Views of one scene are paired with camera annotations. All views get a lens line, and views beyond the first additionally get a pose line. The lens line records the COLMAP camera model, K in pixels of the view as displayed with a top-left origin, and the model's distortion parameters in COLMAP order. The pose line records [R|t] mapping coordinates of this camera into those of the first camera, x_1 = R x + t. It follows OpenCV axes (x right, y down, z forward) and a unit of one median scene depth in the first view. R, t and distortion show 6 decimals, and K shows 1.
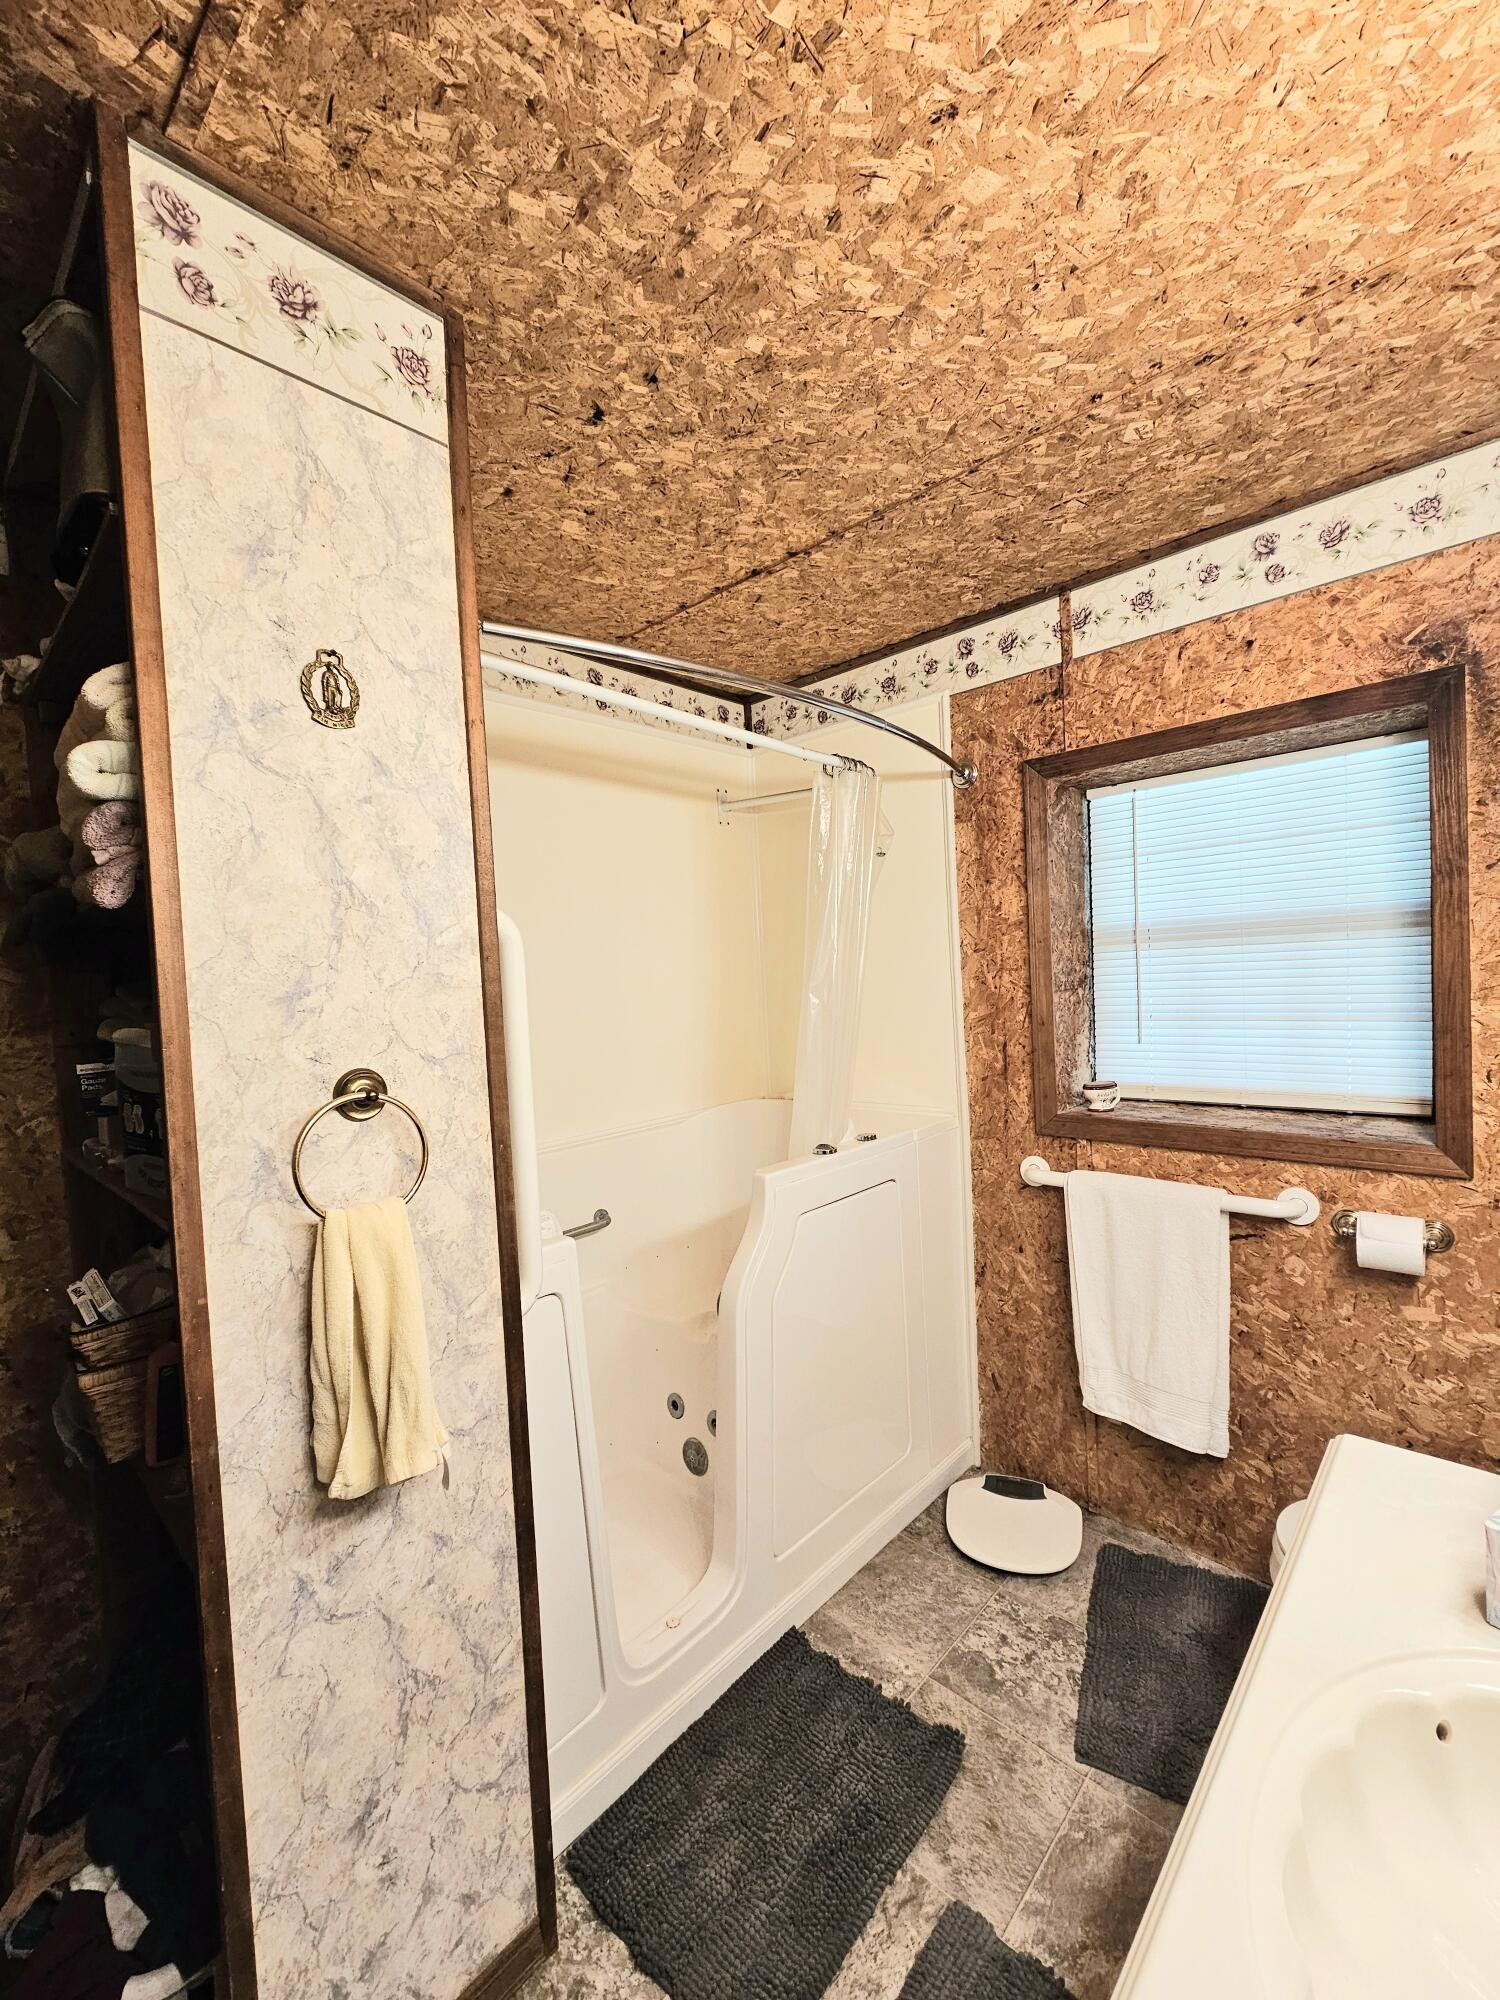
lens RADIAL K [[822.3, 0, 757.5], [0, 822.3, 1005.7], [0, 0, 1]] dist [-0.000139, -0.000459]
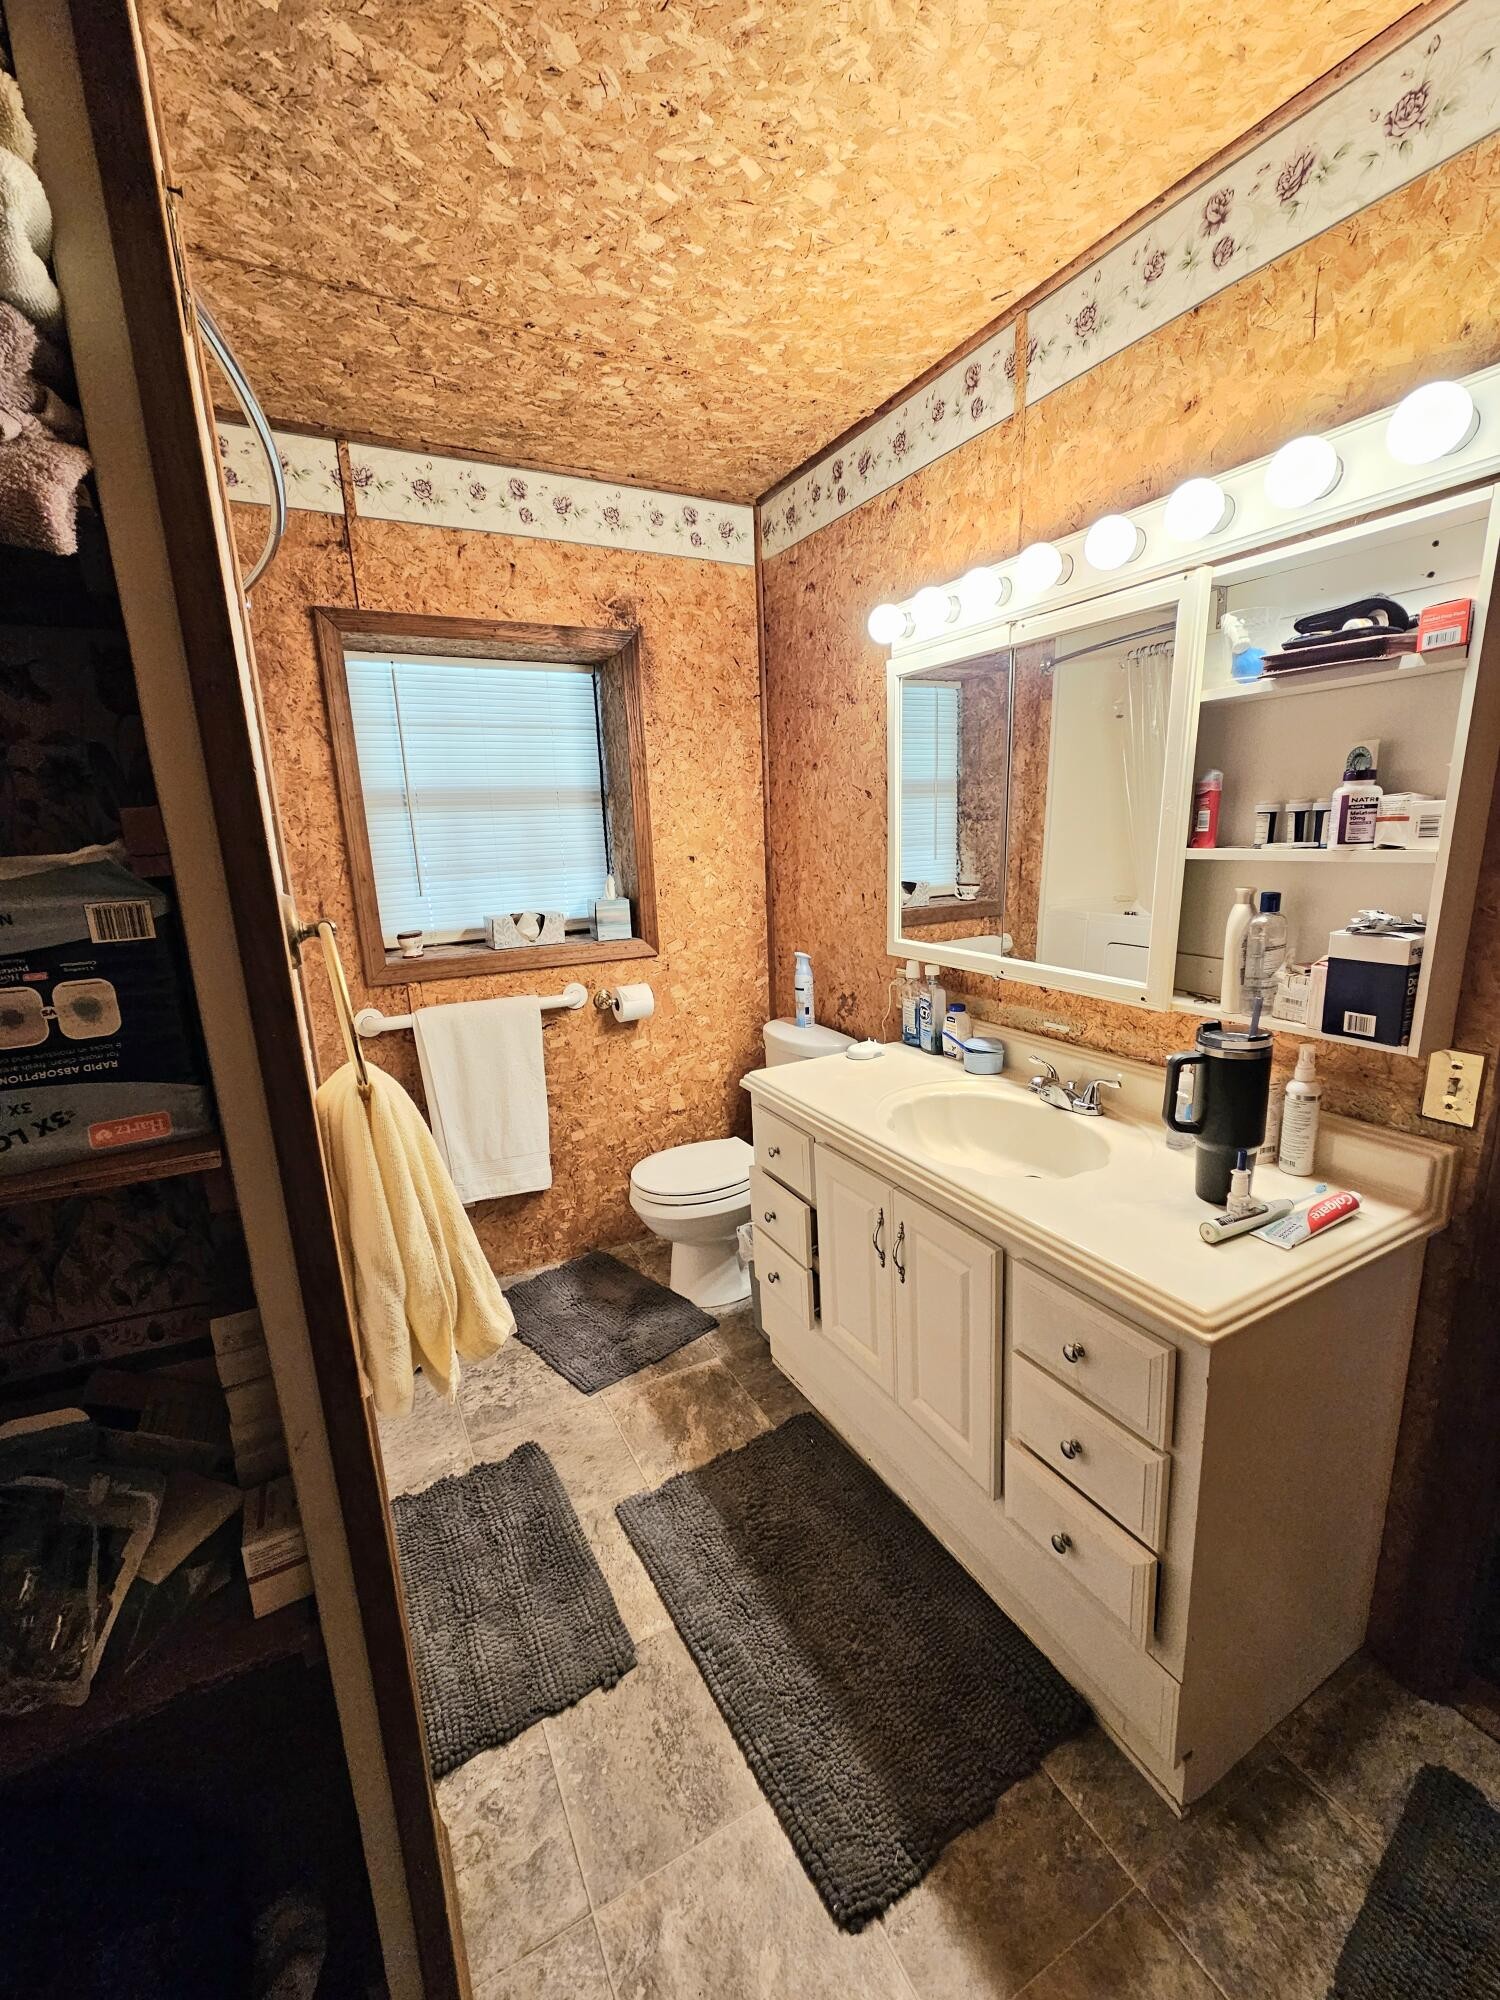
lens RADIAL K [[822.3, 0, 757.5], [0, 822.3, 1005.7], [0, 0, 1]] dist [-0.000139, -0.000459]
pose [[0.321868, -0.170284, 0.931345, -0.550264], [0.057773, 0.985393, 0.160199, 0.046151], [-0.945020, 0.002244, 0.327004, 0.214477]]
